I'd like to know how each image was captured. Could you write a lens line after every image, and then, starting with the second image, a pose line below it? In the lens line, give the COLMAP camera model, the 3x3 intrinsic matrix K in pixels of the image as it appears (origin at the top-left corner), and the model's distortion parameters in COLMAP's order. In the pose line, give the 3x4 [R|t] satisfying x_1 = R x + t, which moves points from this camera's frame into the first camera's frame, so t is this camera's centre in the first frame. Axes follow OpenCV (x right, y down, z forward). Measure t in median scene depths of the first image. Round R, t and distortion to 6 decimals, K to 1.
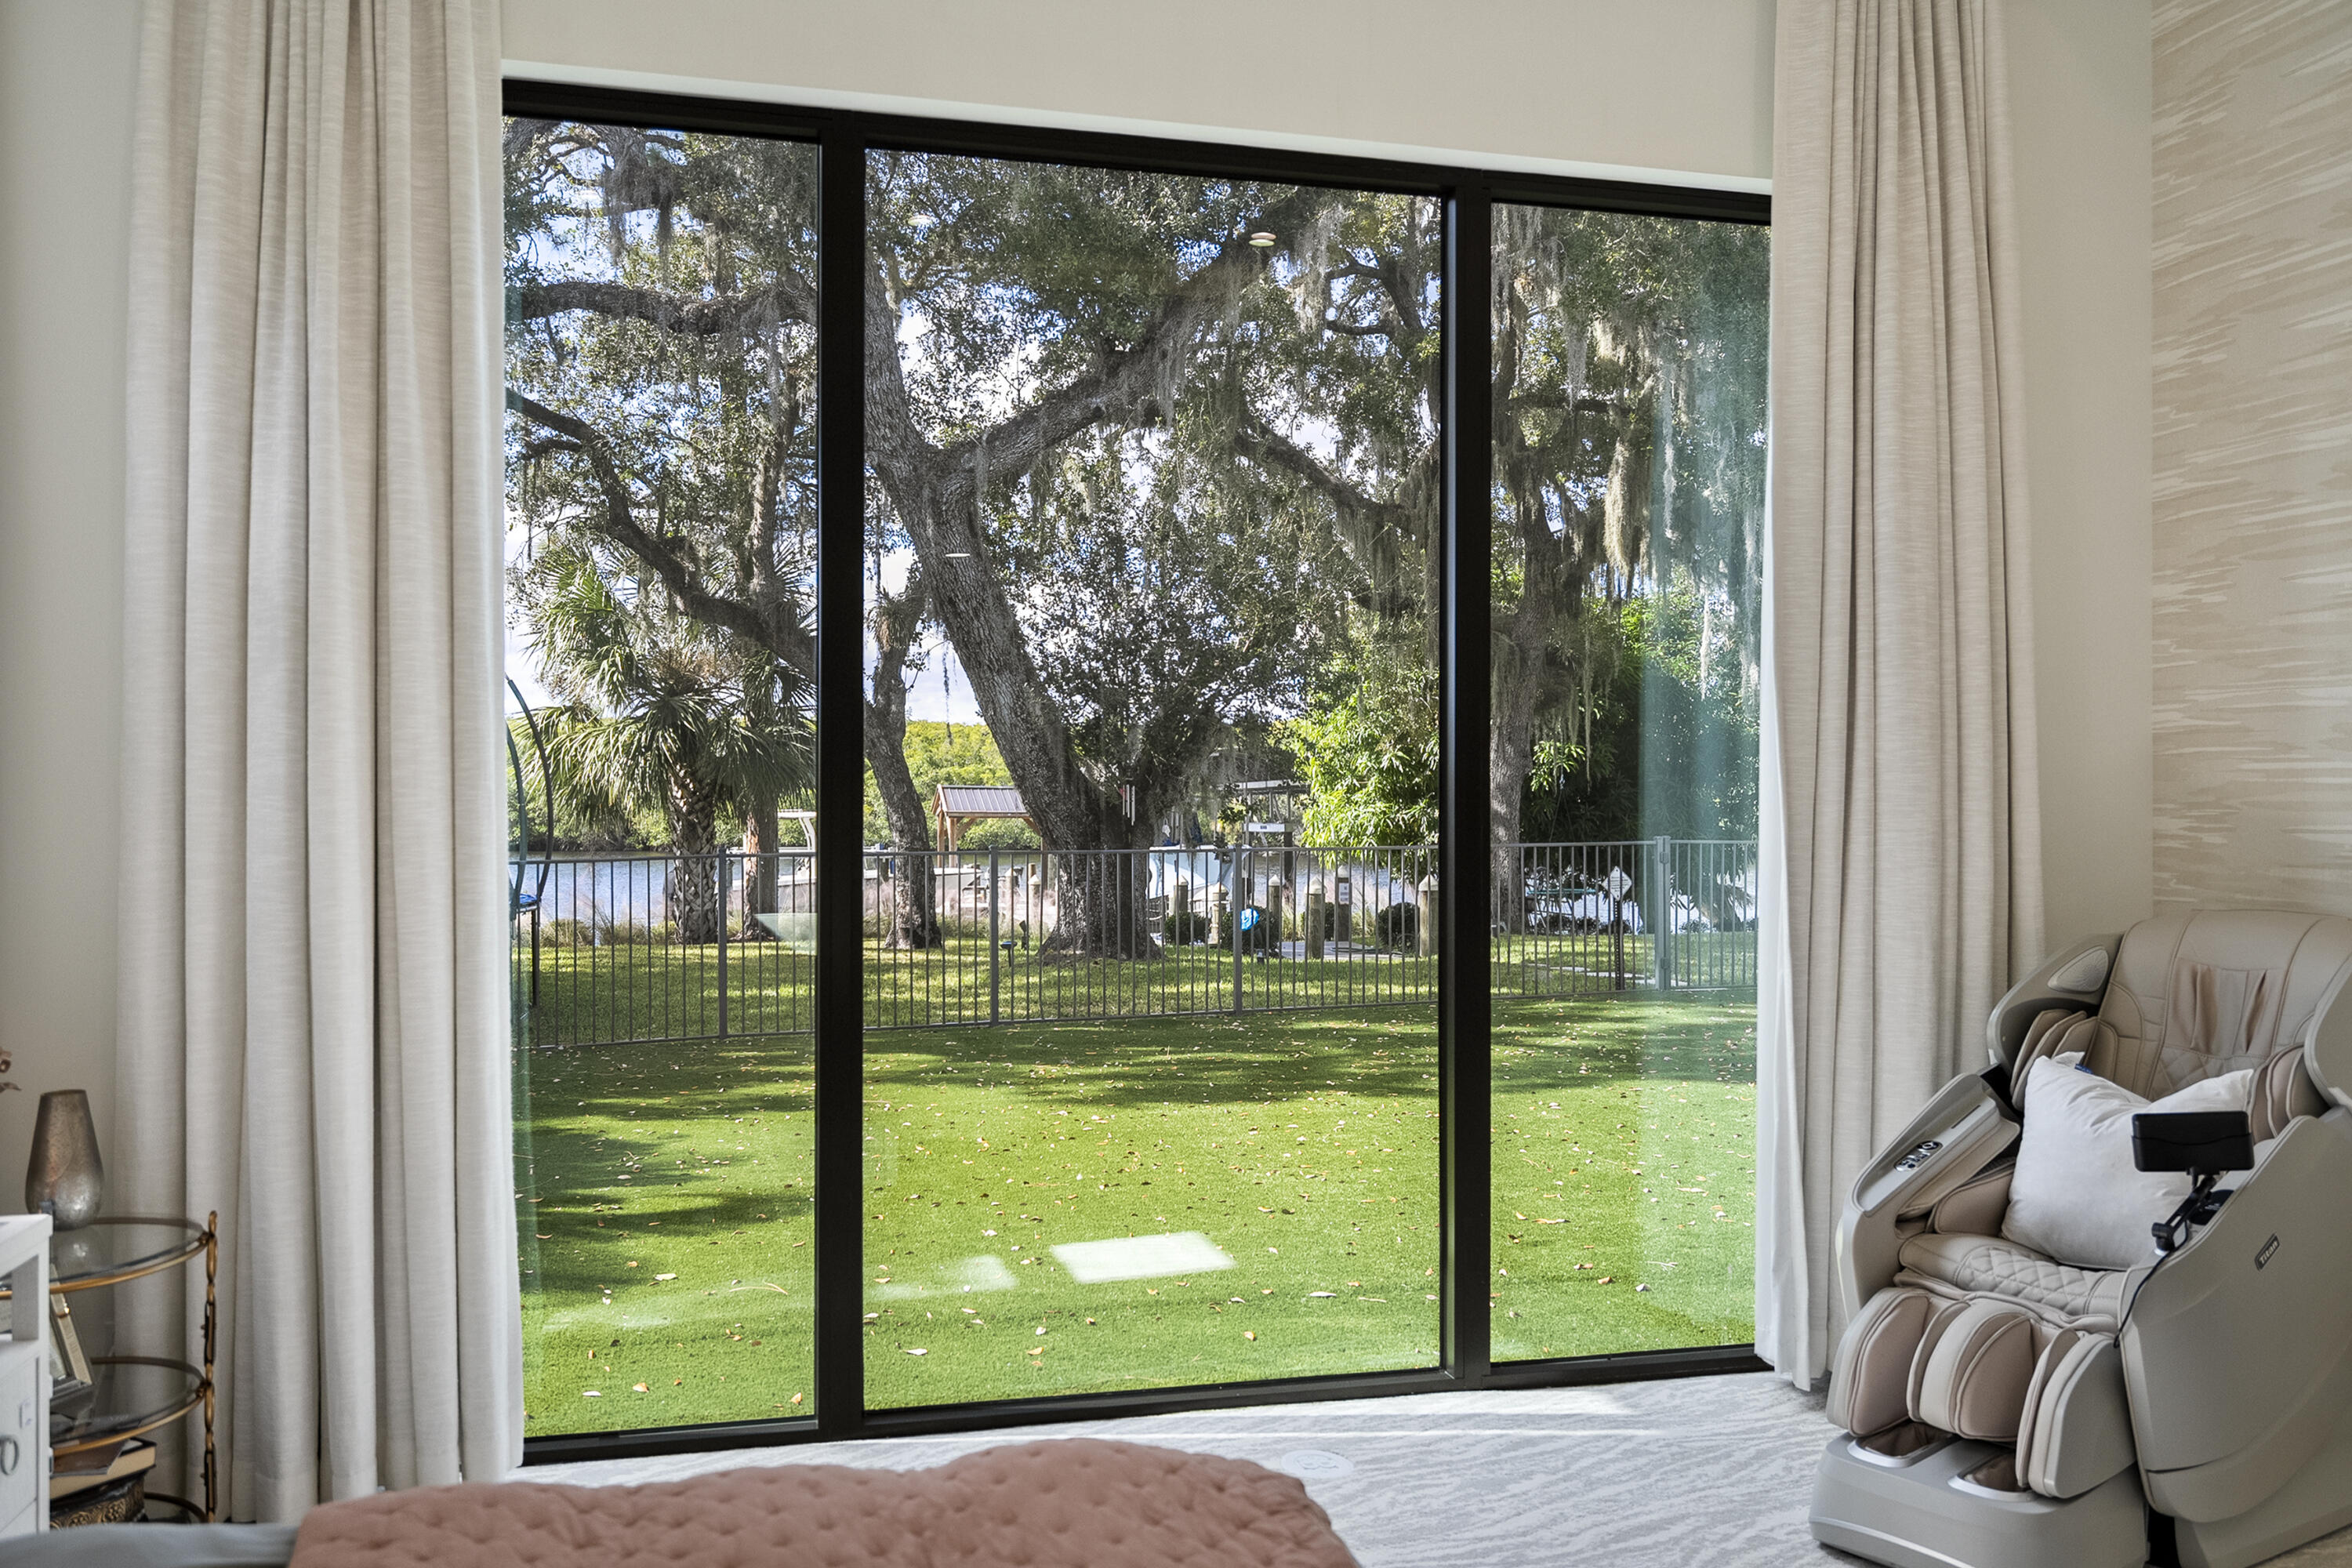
lens RADIAL K [[1871.5, 0, 1176.0], [0, 1871.5, 784.0], [0, 0, 1]] dist [0.007038, 0.003300]
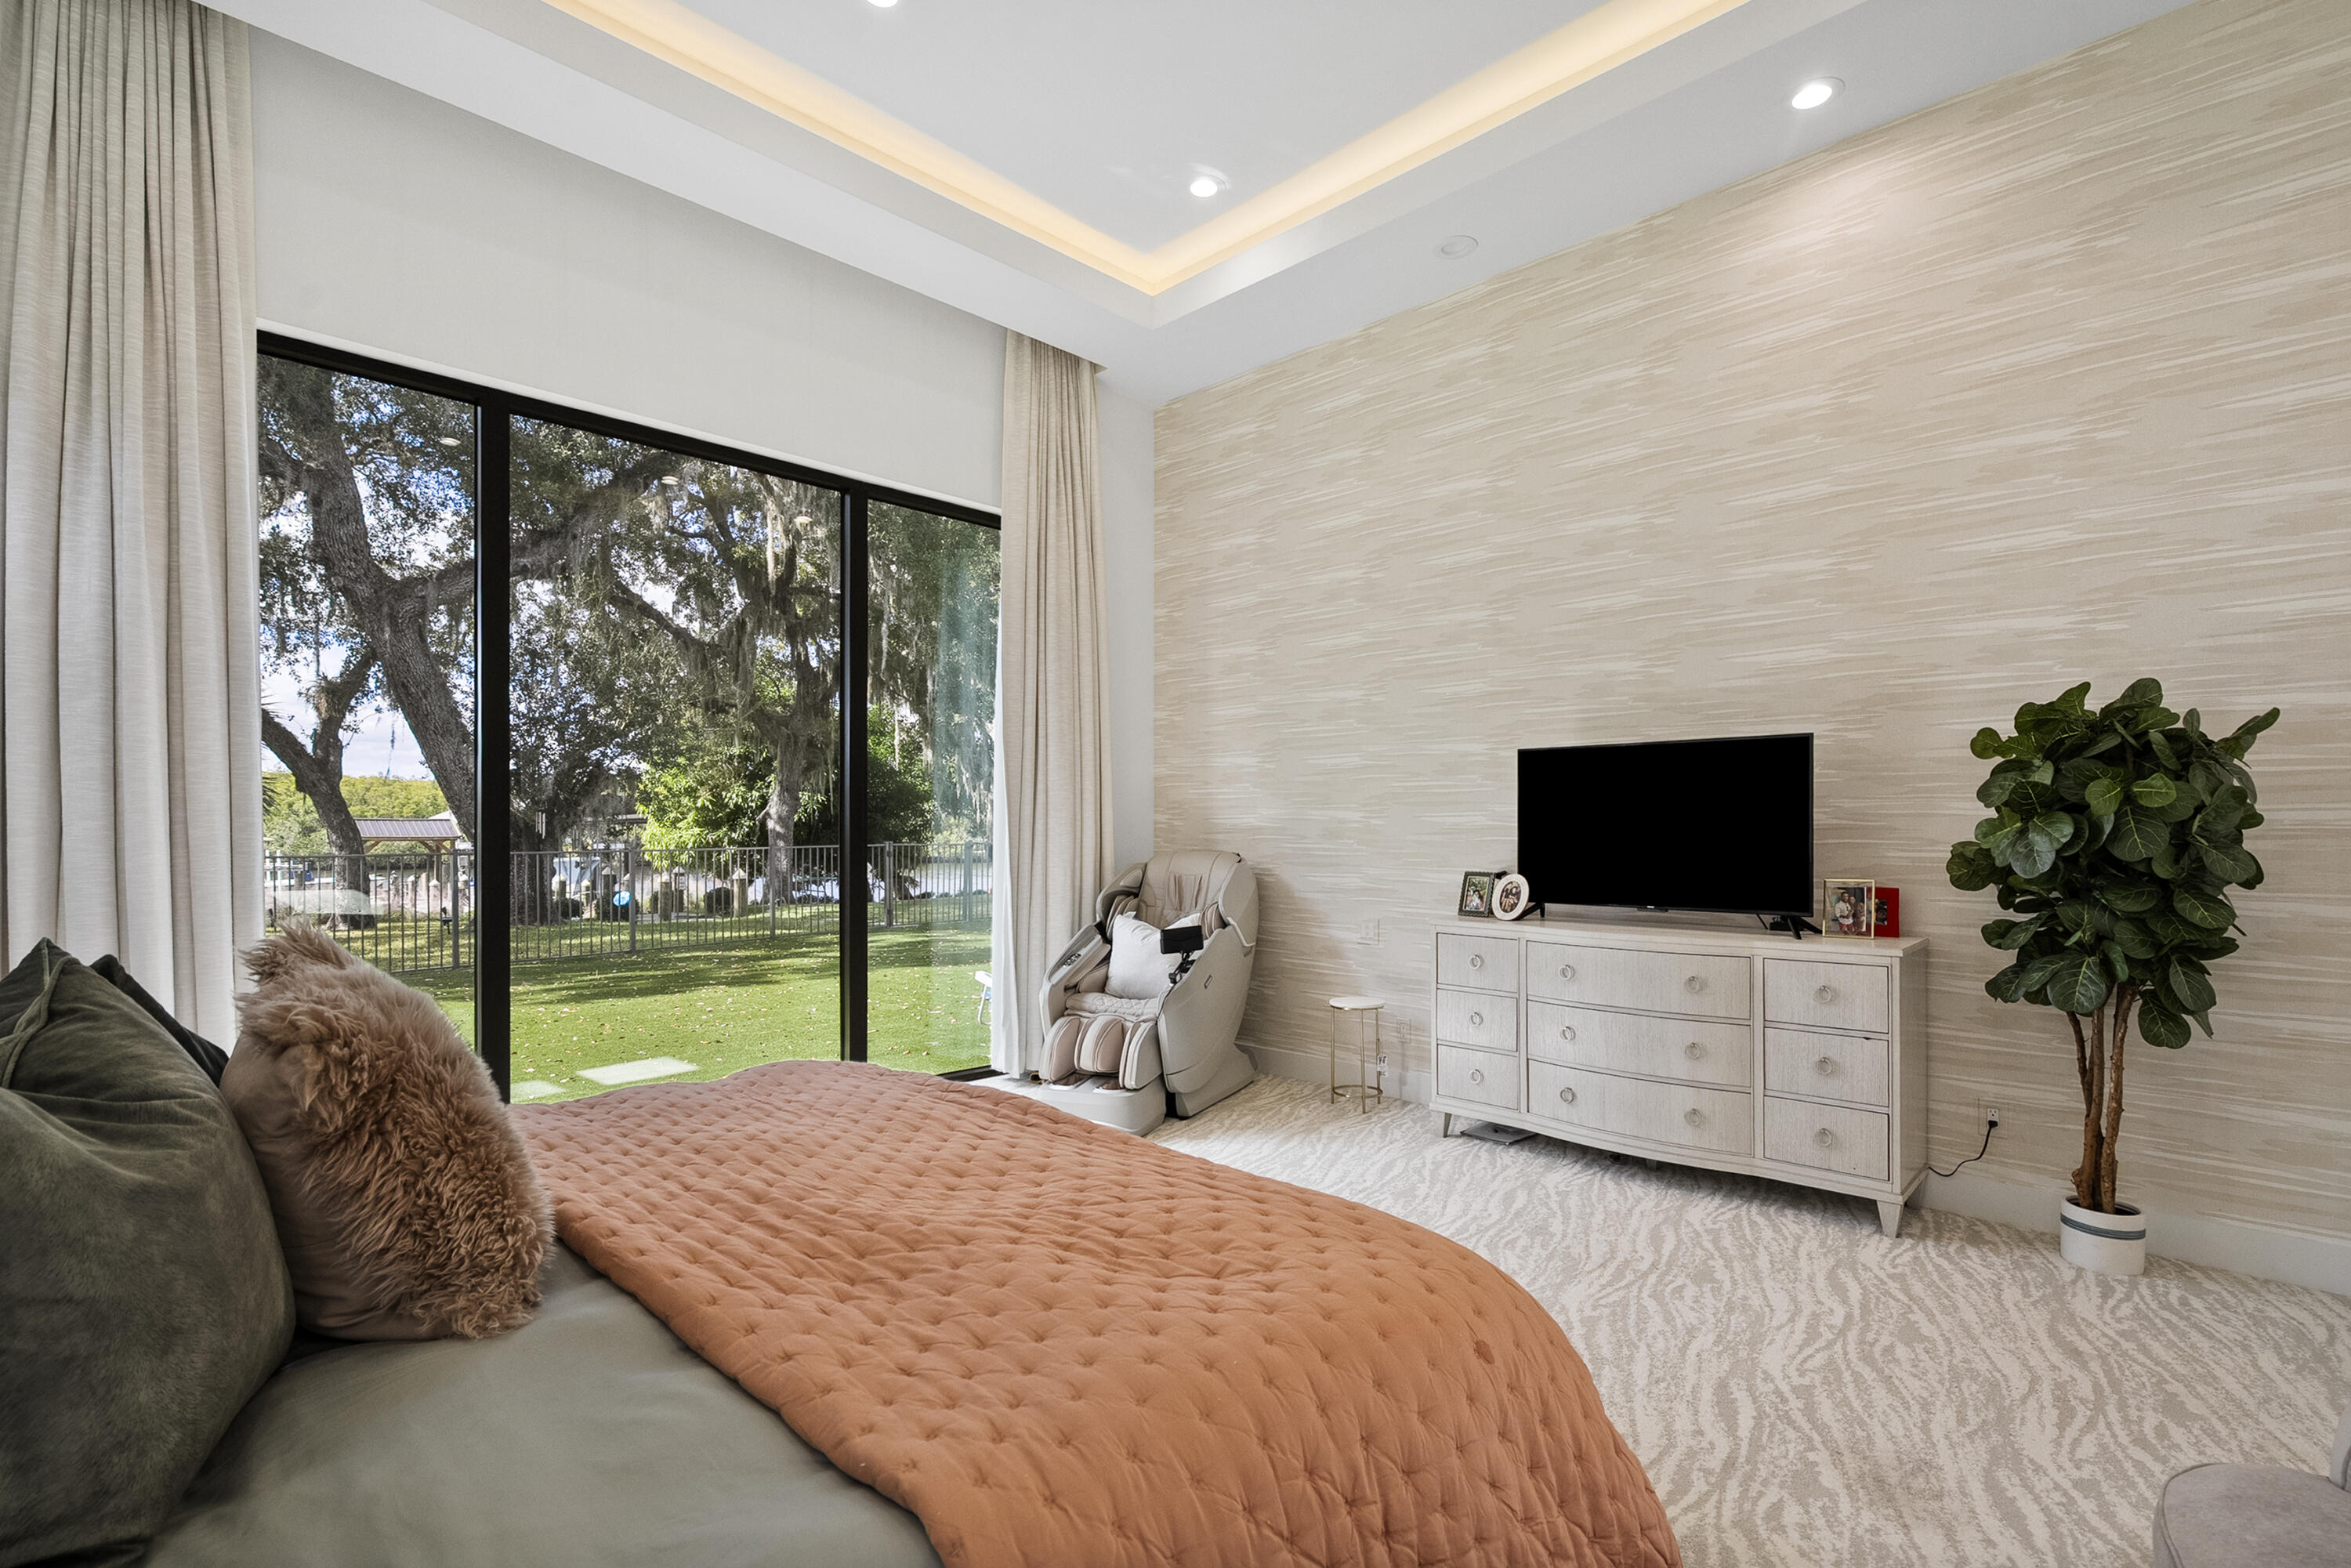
lens RADIAL K [[1097.5, 0, 1185.8], [0, 1097.5, 835.6], [0, 0, 1]] dist [-0.000868, -0.000444]
pose [[0.853156, -0.005141, 0.521631, -0.150139], [-0.000936, 0.999935, 0.011385, 0.030771], [-0.521655, -0.010202, 0.853095, -0.164019]]
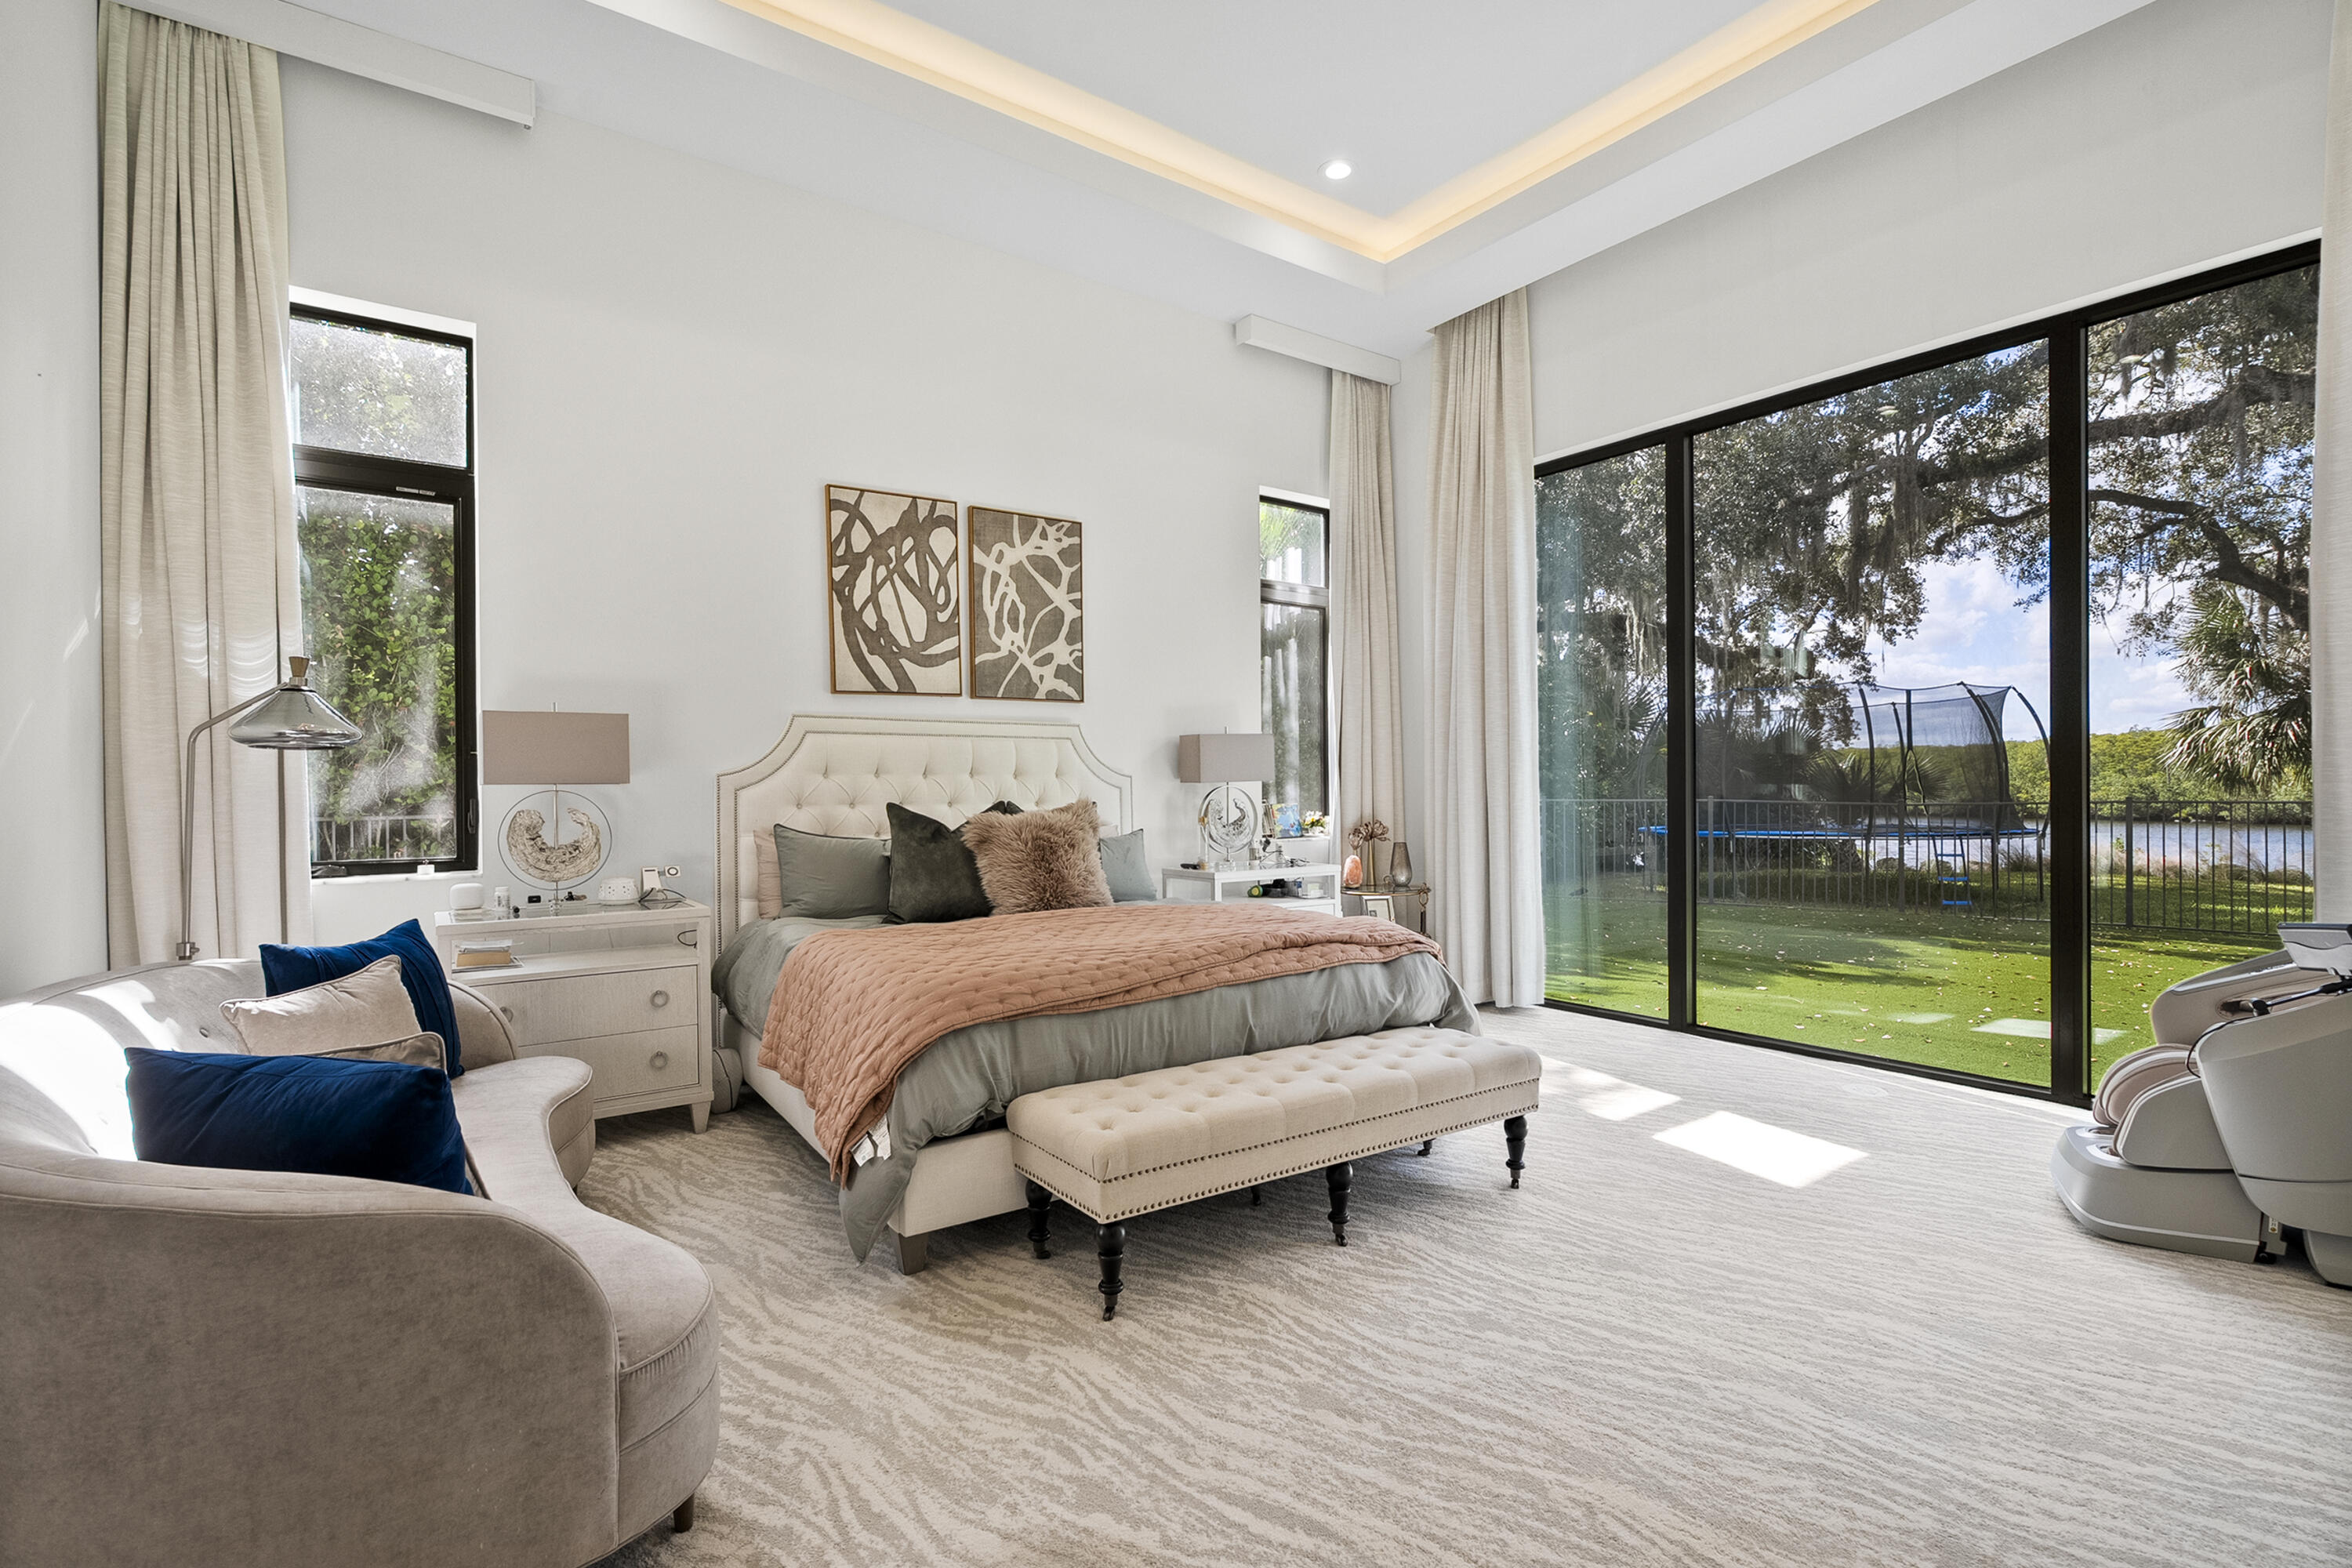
lens RADIAL K [[1081.6, 0, 1179.2], [0, 1081.6, 798.3], [0, 0, 1]] dist [-0.002861, 0.000229]
pose [[0.377288, -0.001078, -0.926095, 0.687254], [0.016065, 0.999856, 0.005380, 0.052474], [0.925957, -0.016907, 0.377251, -0.012231]]
